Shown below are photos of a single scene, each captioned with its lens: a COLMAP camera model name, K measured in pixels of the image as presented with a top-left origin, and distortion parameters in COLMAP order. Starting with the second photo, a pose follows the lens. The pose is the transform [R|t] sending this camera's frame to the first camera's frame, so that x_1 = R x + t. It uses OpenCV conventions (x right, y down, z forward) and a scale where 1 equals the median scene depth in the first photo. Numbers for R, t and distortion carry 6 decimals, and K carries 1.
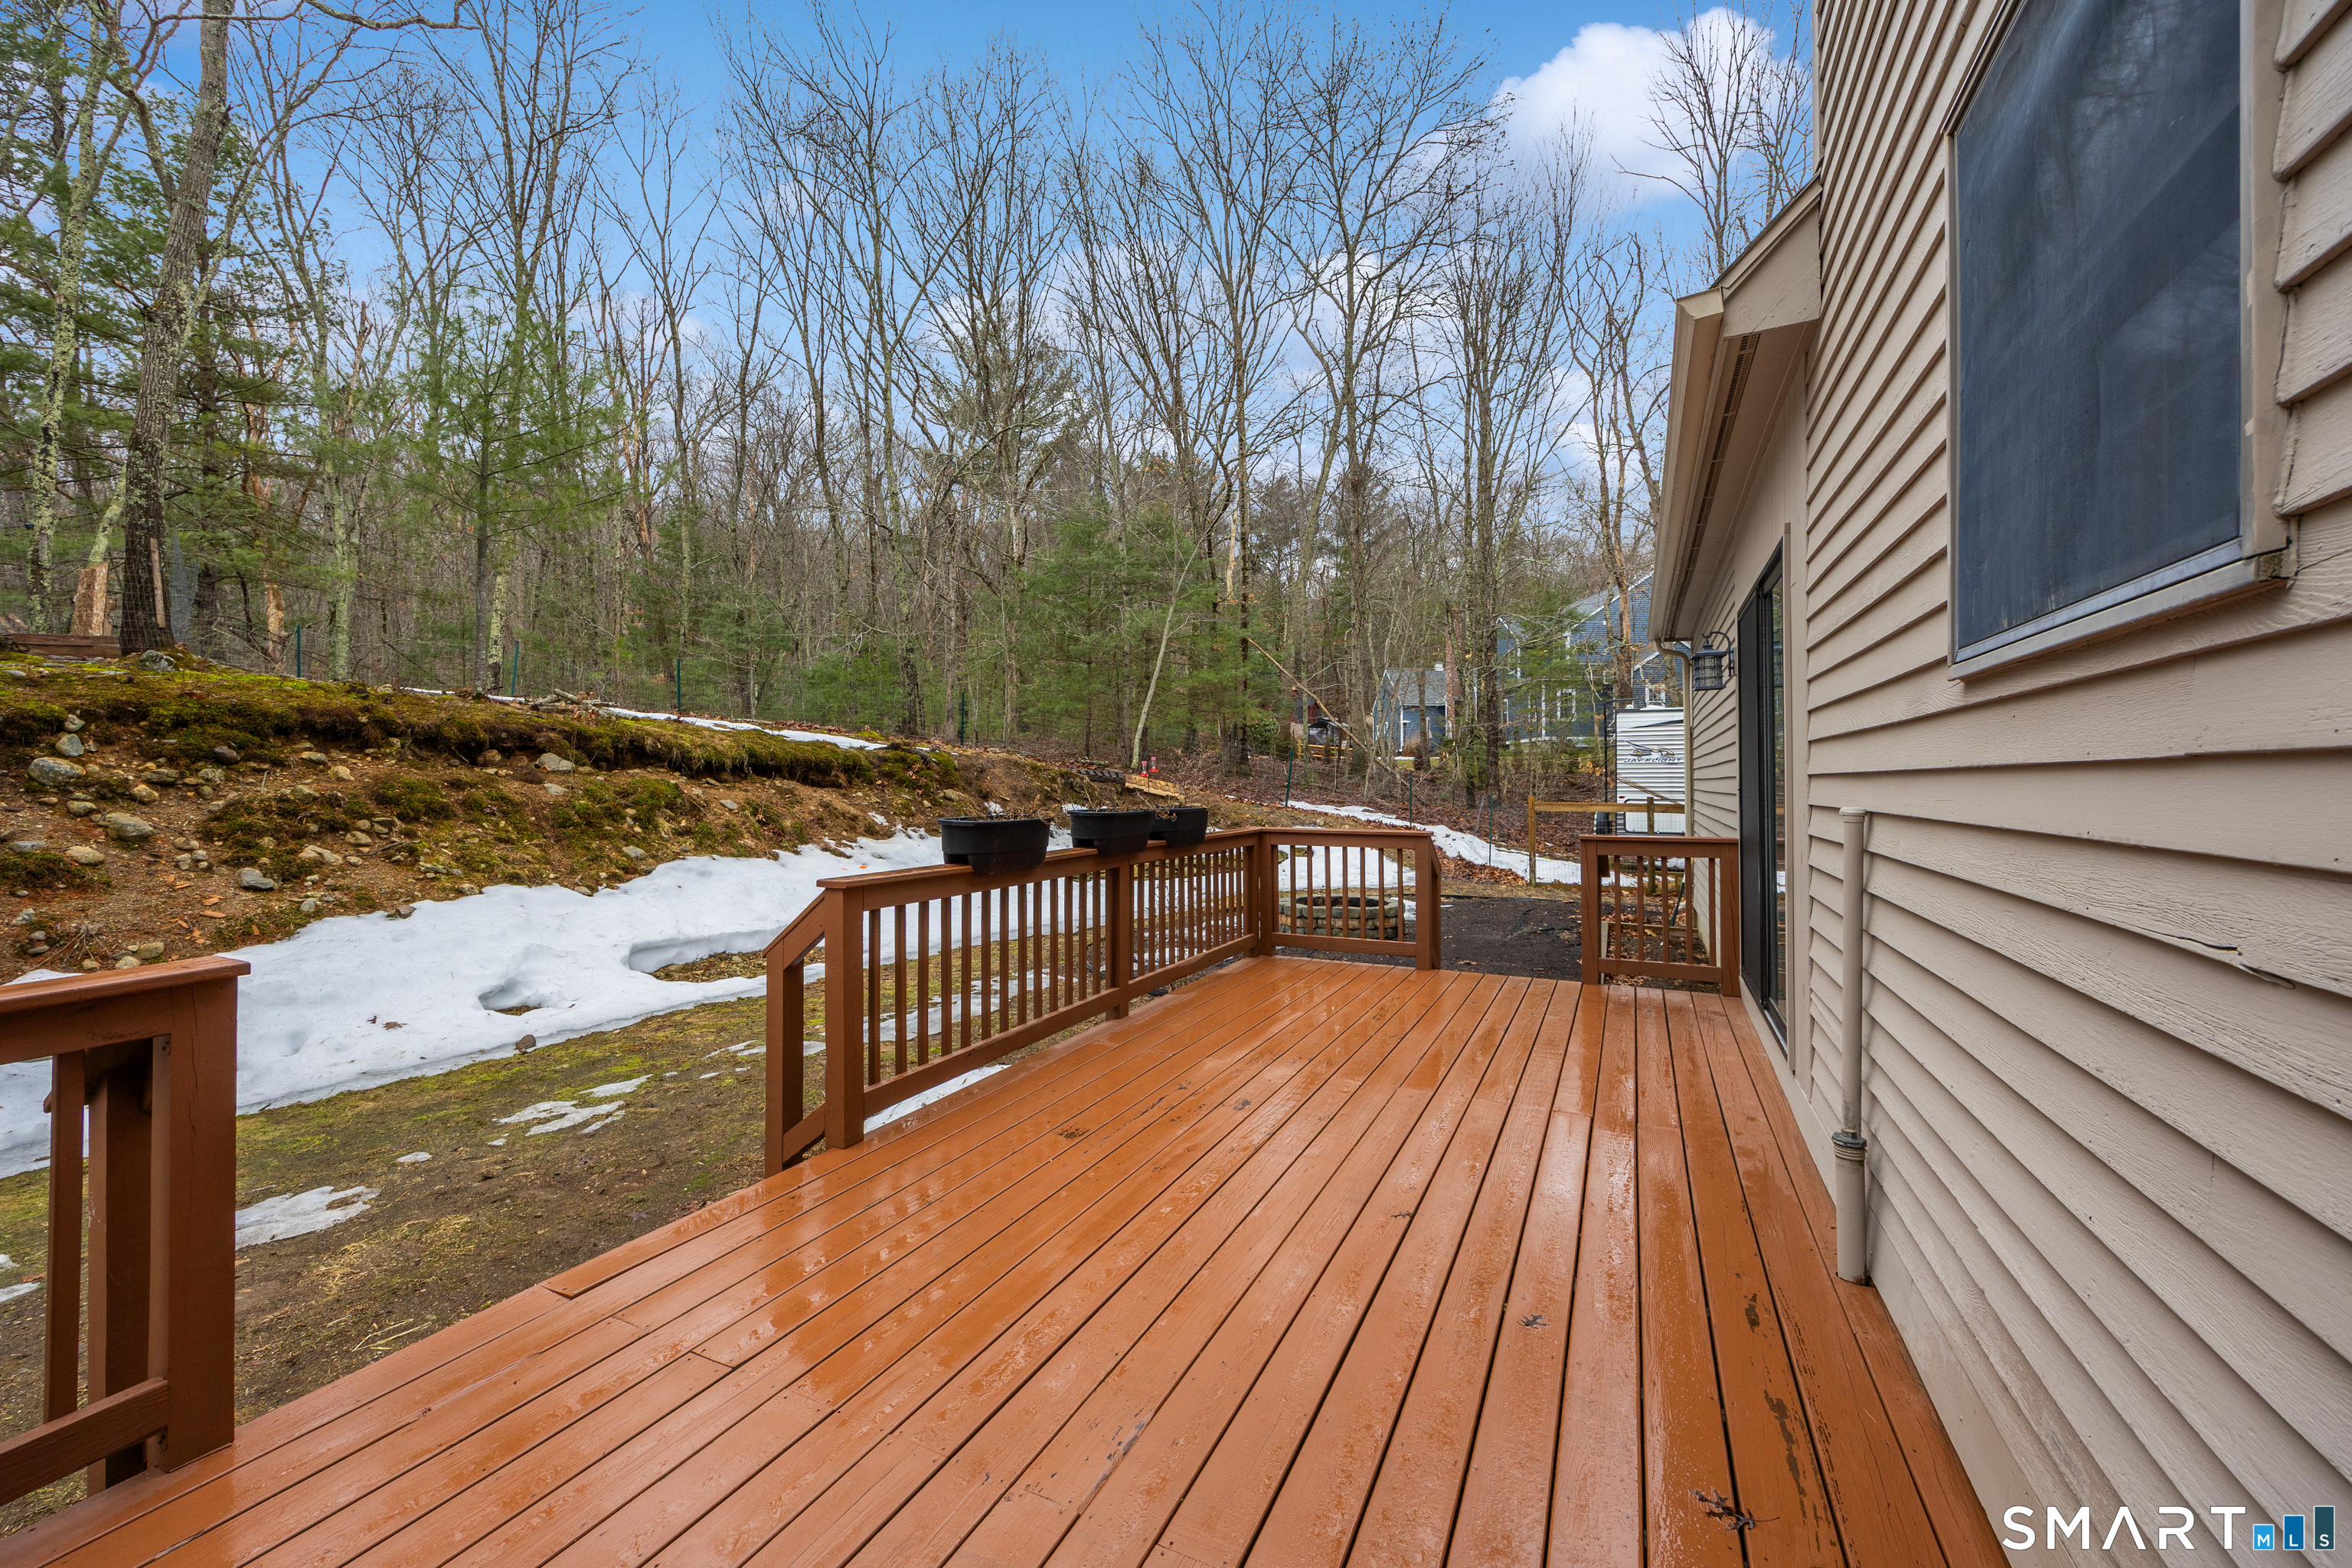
lens RADIAL K [[935.0, 0, 1176.3], [0, 935.0, 752.1], [0, 0, 1]] dist [0.001703, 0.000191]
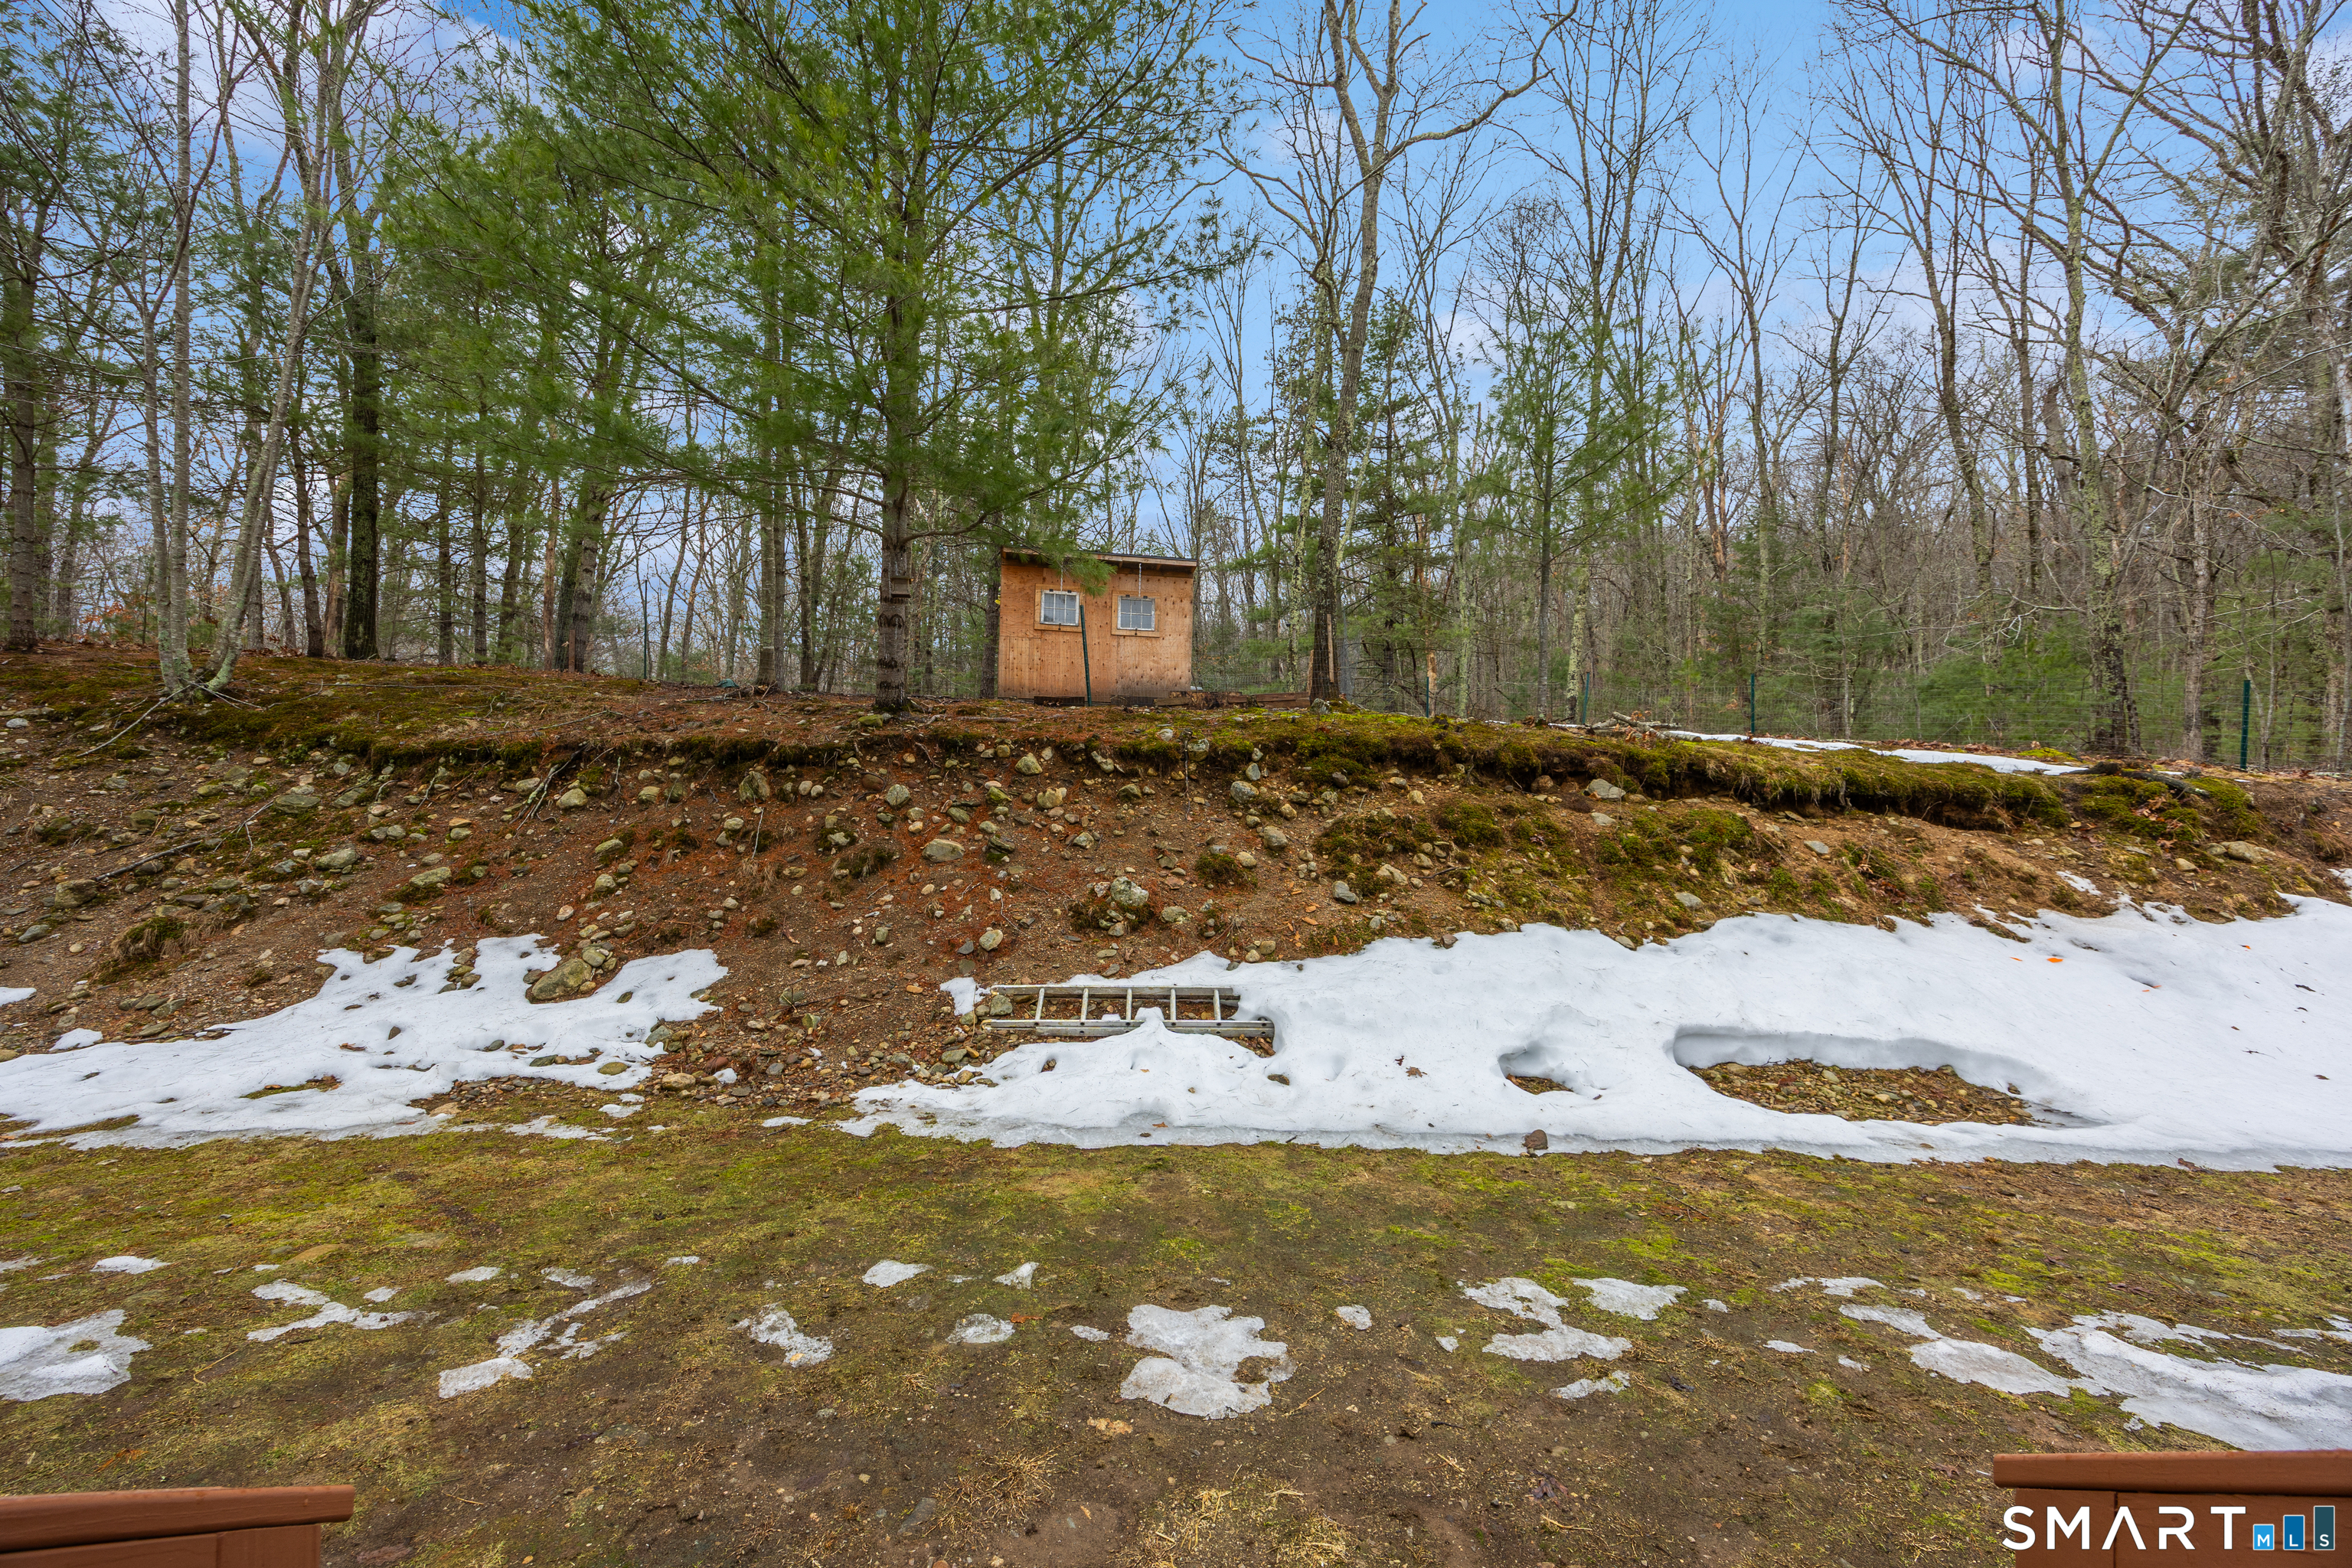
lens RADIAL K [[919.8, 0, 1173.4], [0, 919.8, 795.6], [0, 0, 1]] dist [0.002317, 0.000278]
pose [[0.495159, 0.012028, -0.868719, -0.108534], [-0.000755, 0.999910, 0.013415, 0.006049], [0.868802, -0.005987, 0.495123, 0.217189]]
